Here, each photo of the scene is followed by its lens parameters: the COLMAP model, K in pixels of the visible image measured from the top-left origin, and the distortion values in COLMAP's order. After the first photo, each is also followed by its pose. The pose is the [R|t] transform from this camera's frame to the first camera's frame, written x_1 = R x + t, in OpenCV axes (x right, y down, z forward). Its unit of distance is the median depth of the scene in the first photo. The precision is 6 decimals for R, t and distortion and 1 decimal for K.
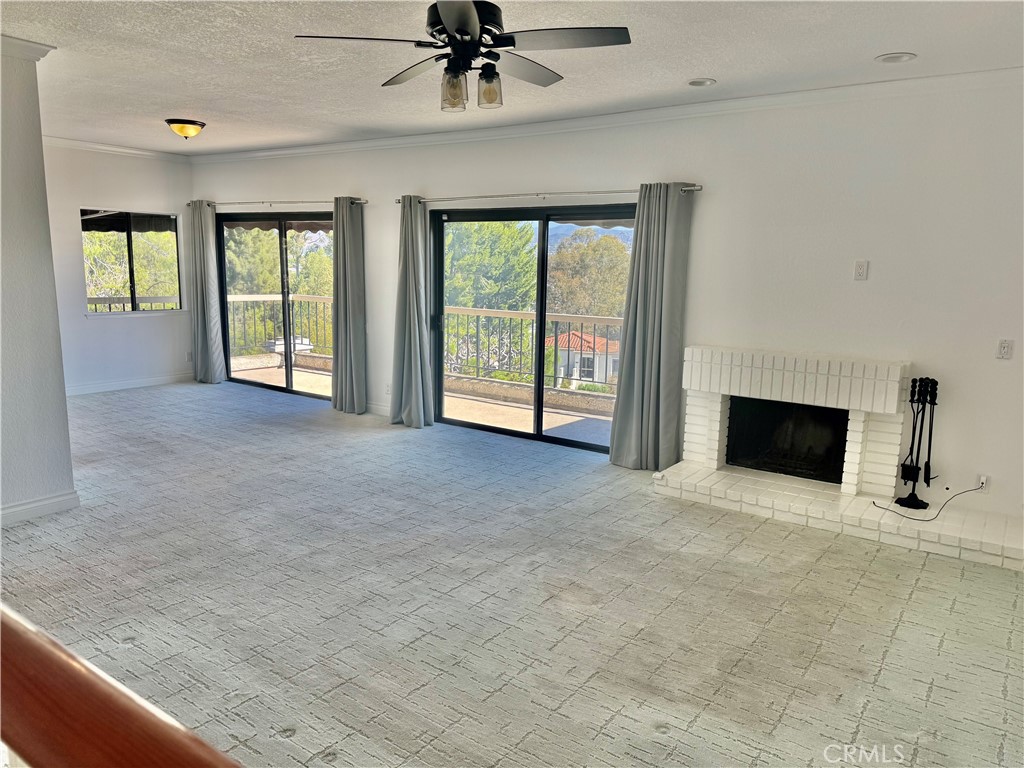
lens RADIAL K [[719.4, 0, 518.3], [0, 719.4, 375.4], [0, 0, 1]] dist [0.038257, -0.003119]
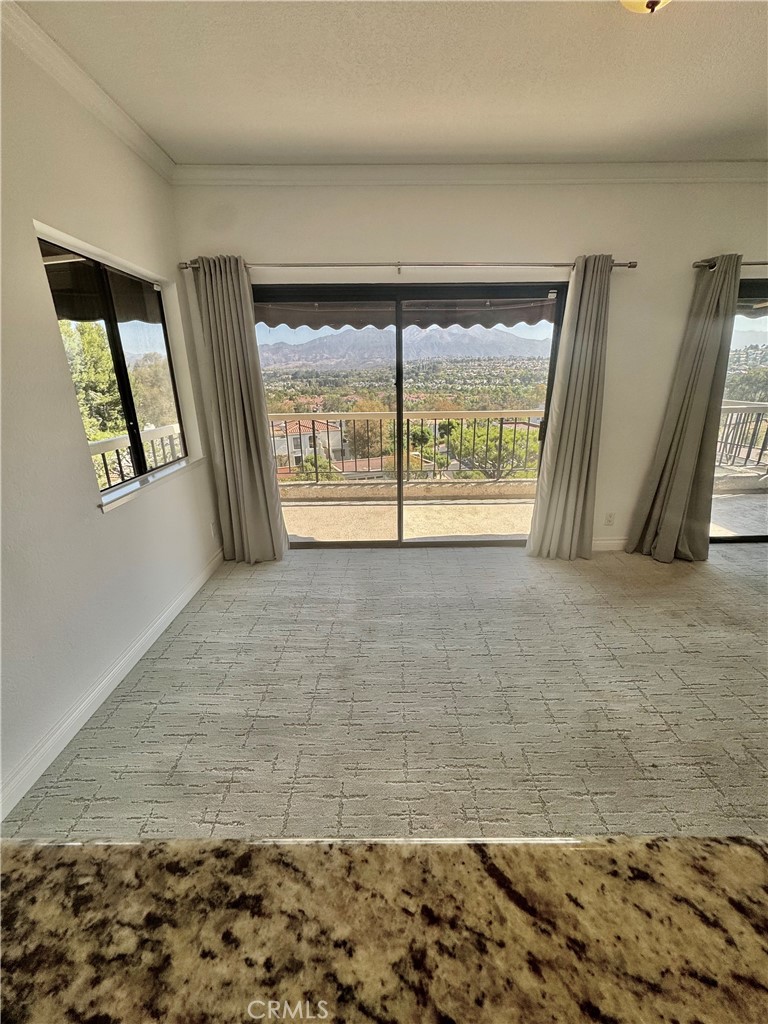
lens RADIAL K [[405.9, 0, 388.8], [0, 405.9, 515.5], [0, 0, 1]] dist [-0.002494, -0.000464]
pose [[0.811026, -0.230619, 0.537636, -0.872147], [0.128581, 0.966817, 0.220752, -0.168623], [-0.570705, -0.109906, 0.813767, 1.050641]]
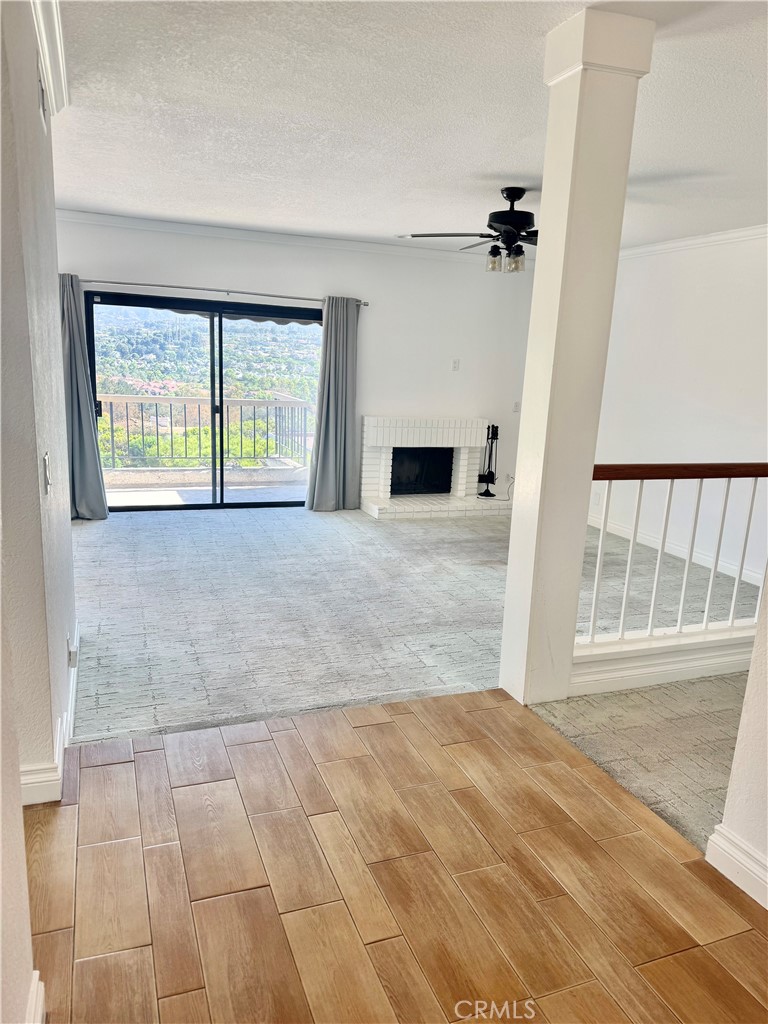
lens RADIAL K [[719.4, 0, 387.1], [0, 719.4, 513.1], [0, 0, 1]] dist [0.038257, -0.003119]
pose [[0.555095, -0.170592, 0.814105, -0.917268], [0.088086, 0.985295, 0.146403, -0.056297], [-0.827110, -0.009556, 0.561959, 0.161318]]
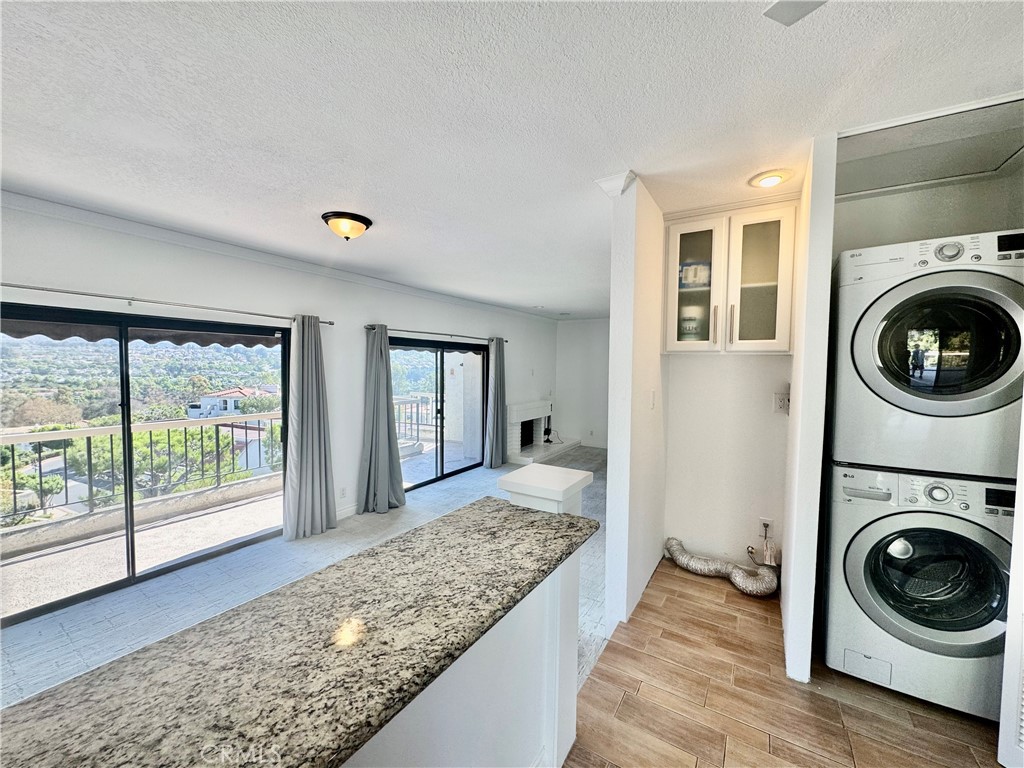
lens RADIAL K [[405.9, 0, 510.0], [0, 405.9, 382.8], [0, 0, 1]] dist [-0.002494, -0.000464]
pose [[-0.053796, -0.070301, 0.996074, -1.082850], [0.139879, 0.987152, 0.077226, -0.217485], [-0.988706, 0.143485, -0.043271, 1.032679]]
